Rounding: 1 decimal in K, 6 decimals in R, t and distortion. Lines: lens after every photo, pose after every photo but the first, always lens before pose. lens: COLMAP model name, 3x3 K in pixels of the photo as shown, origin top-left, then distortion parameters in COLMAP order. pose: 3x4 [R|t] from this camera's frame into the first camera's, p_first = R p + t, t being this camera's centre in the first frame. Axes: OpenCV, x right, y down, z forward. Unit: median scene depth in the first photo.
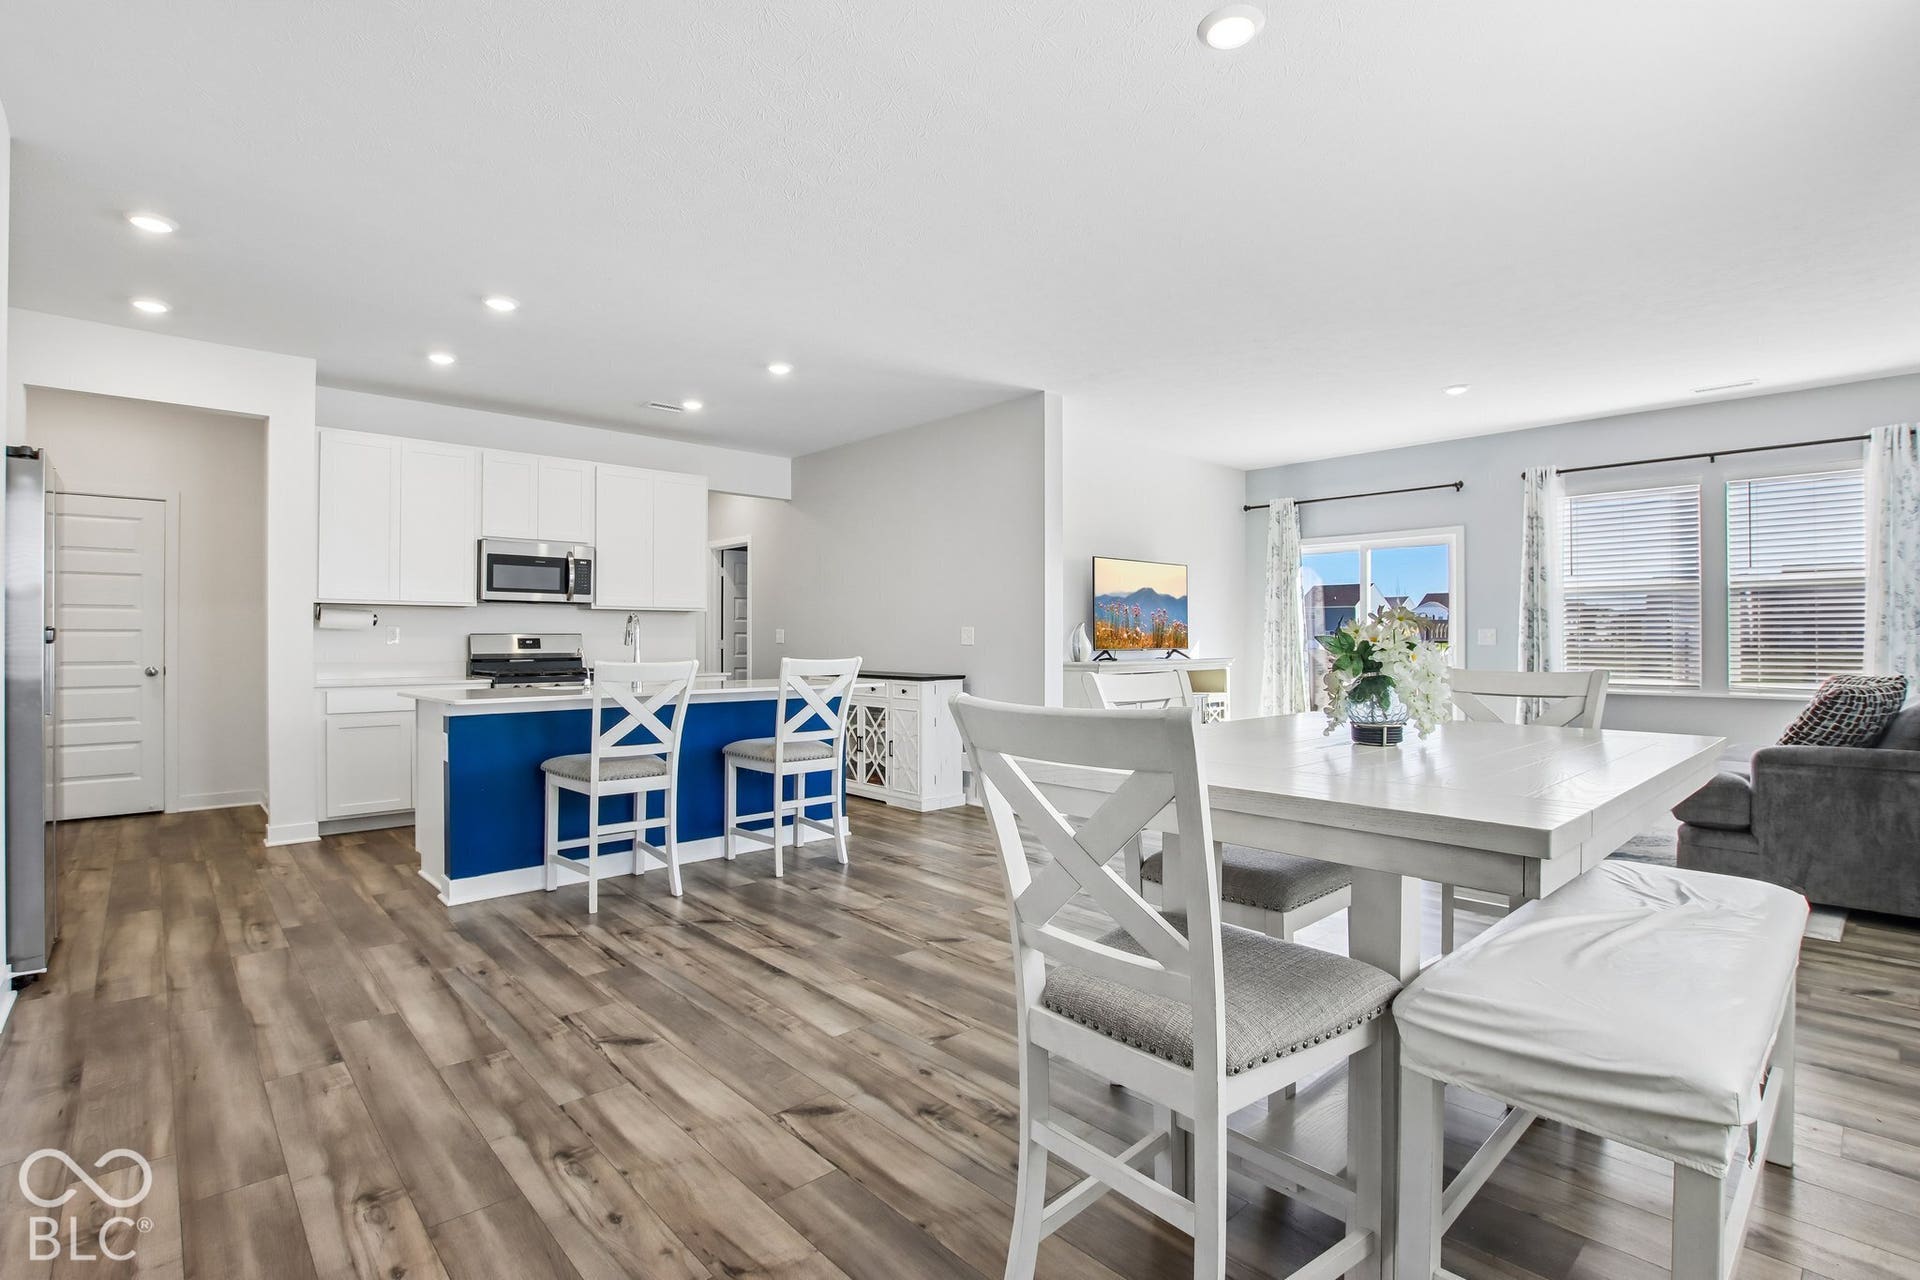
lens RADIAL K [[892.6, 0, 966.9], [0, 892.6, 637.8], [0, 0, 1]] dist [-0.035121, 0.004596]
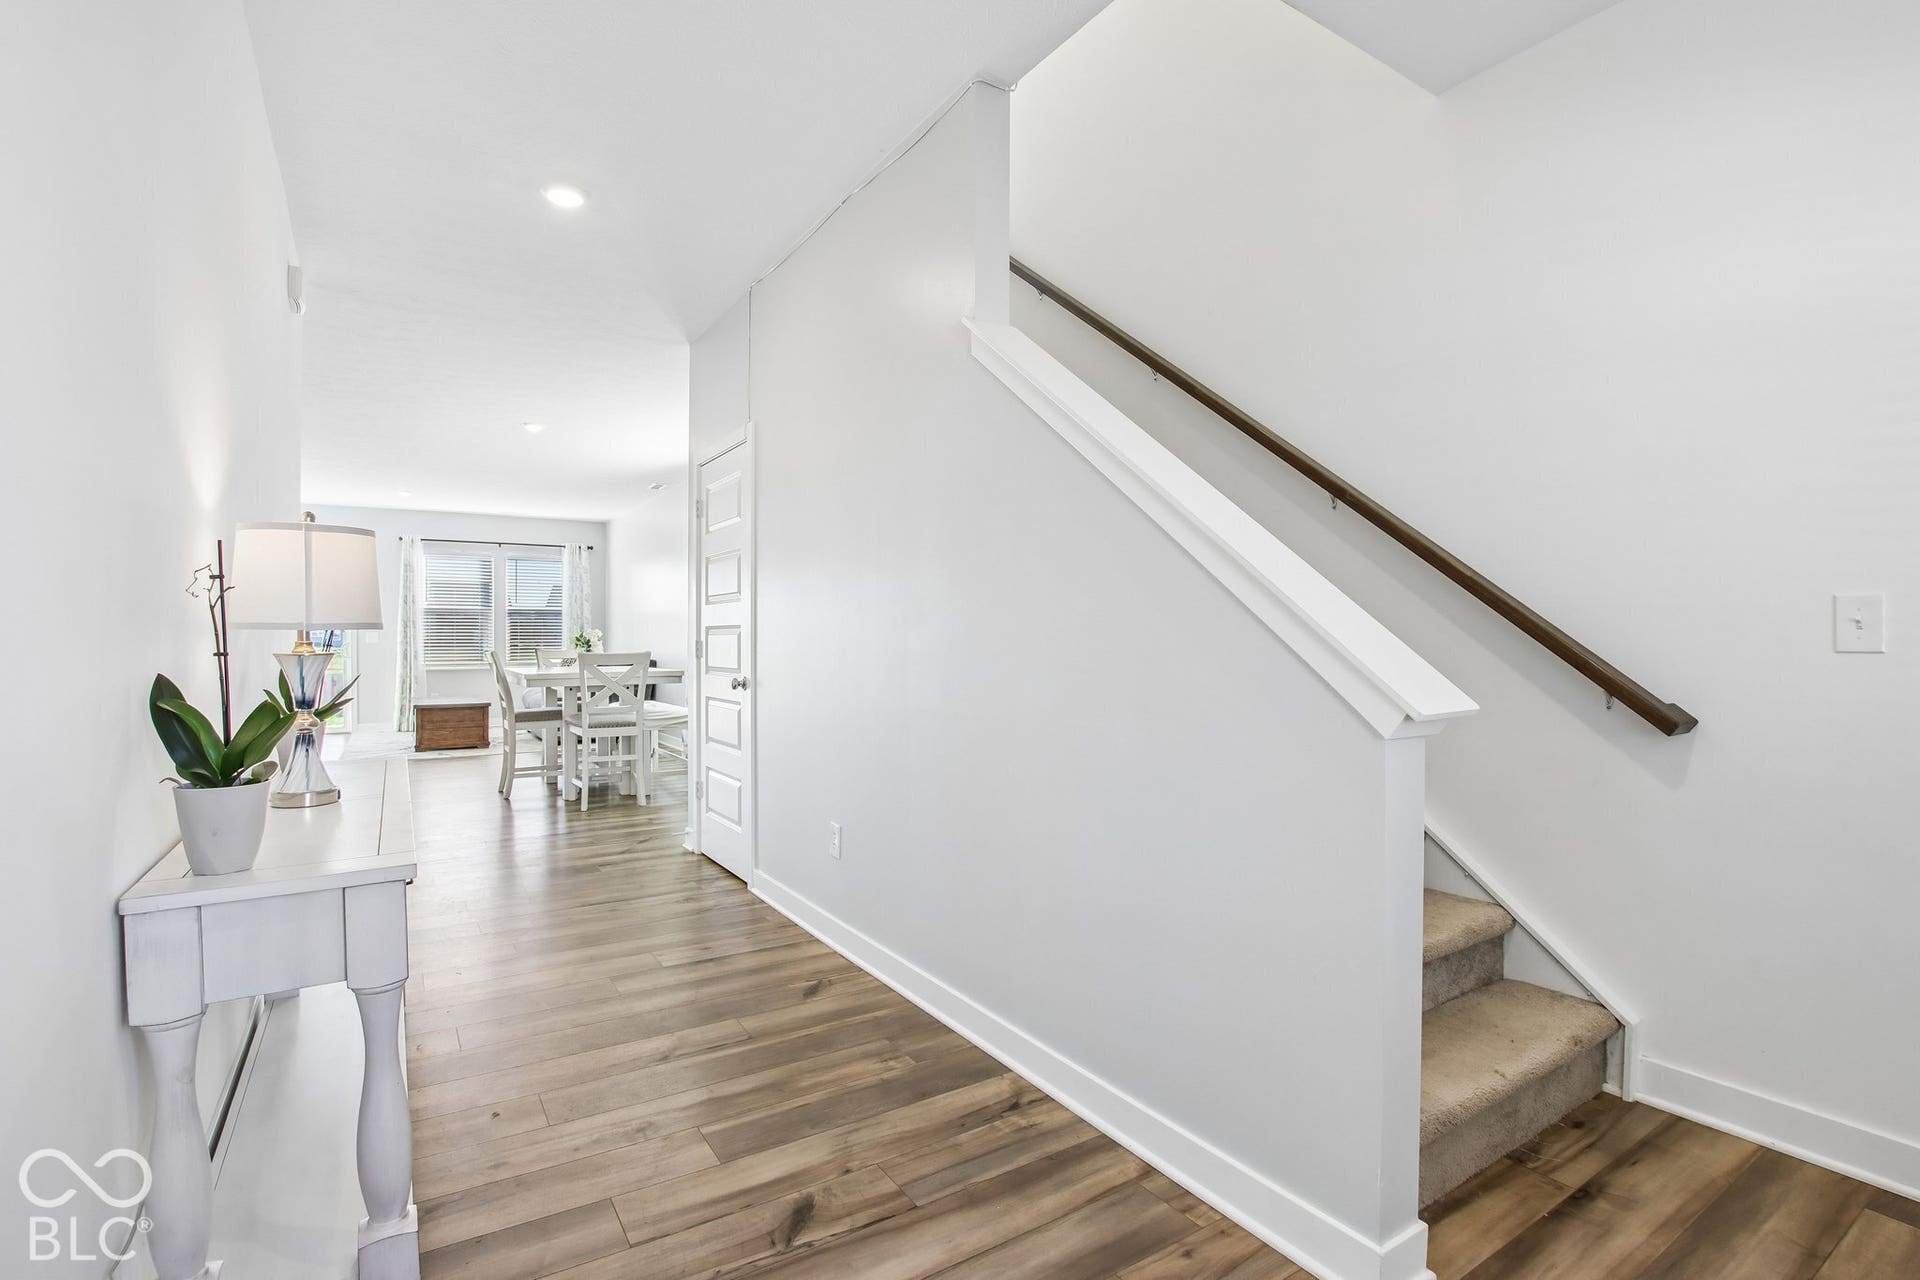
lens RADIAL K [[892.6, 0, 964.3], [0, 892.6, 636.6], [0, 0, 1]] dist [-0.035121, 0.004596]
pose [[0.168820, 0.001422, 0.985646, -0.984493], [0.000417, 0.999999, -0.001514, 0.000309], [-0.985647, 0.000667, 0.168819, -0.378401]]
